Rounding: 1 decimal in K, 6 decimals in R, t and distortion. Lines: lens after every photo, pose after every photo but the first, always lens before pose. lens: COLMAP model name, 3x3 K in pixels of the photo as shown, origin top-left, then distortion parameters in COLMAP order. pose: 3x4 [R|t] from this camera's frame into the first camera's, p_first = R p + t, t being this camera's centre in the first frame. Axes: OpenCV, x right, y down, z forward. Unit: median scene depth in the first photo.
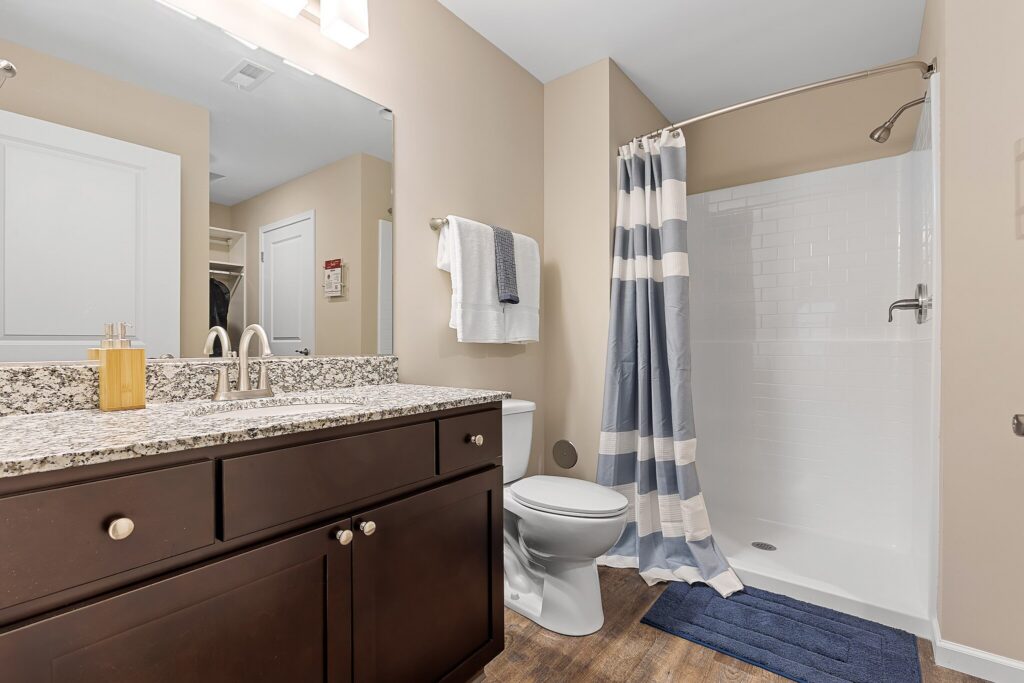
lens RADIAL K [[467.2, 0, 515.4], [0, 467.2, 348.1], [0, 0, 1]] dist [0.002644, 0.000080]
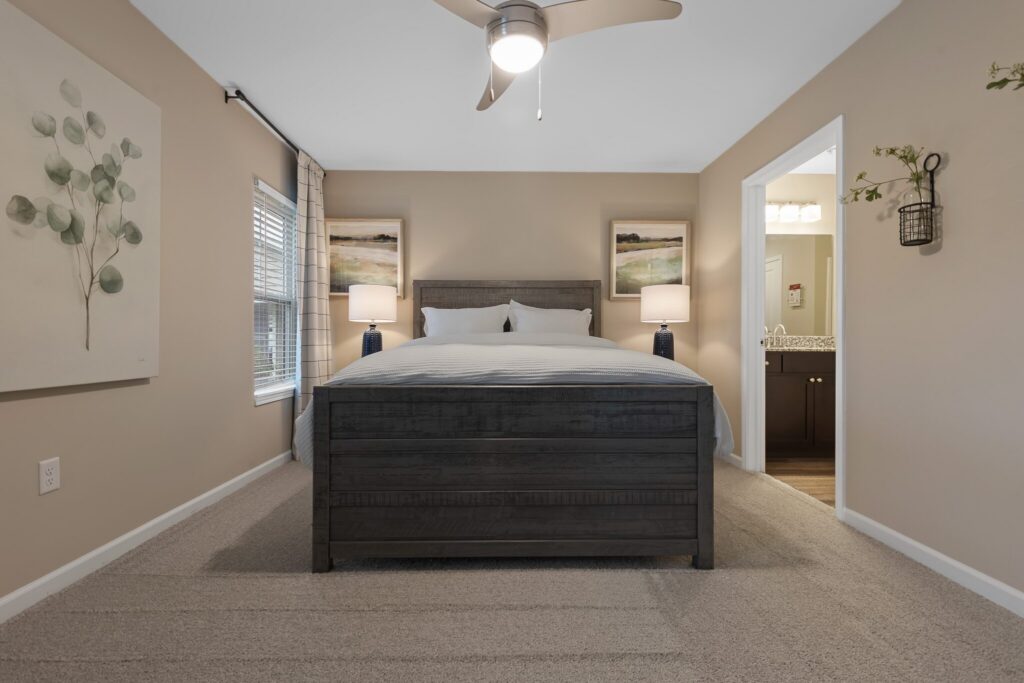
lens RADIAL K [[467.2, 0, 515.4], [0, 467.2, 348.1], [0, 0, 1]] dist [0.002644, 0.000080]
pose [[0.638209, 0.006301, -0.769837, 0.536275], [-0.005700, 0.999978, 0.003459, 0.077947], [0.769842, 0.002180, 0.638231, -1.727739]]
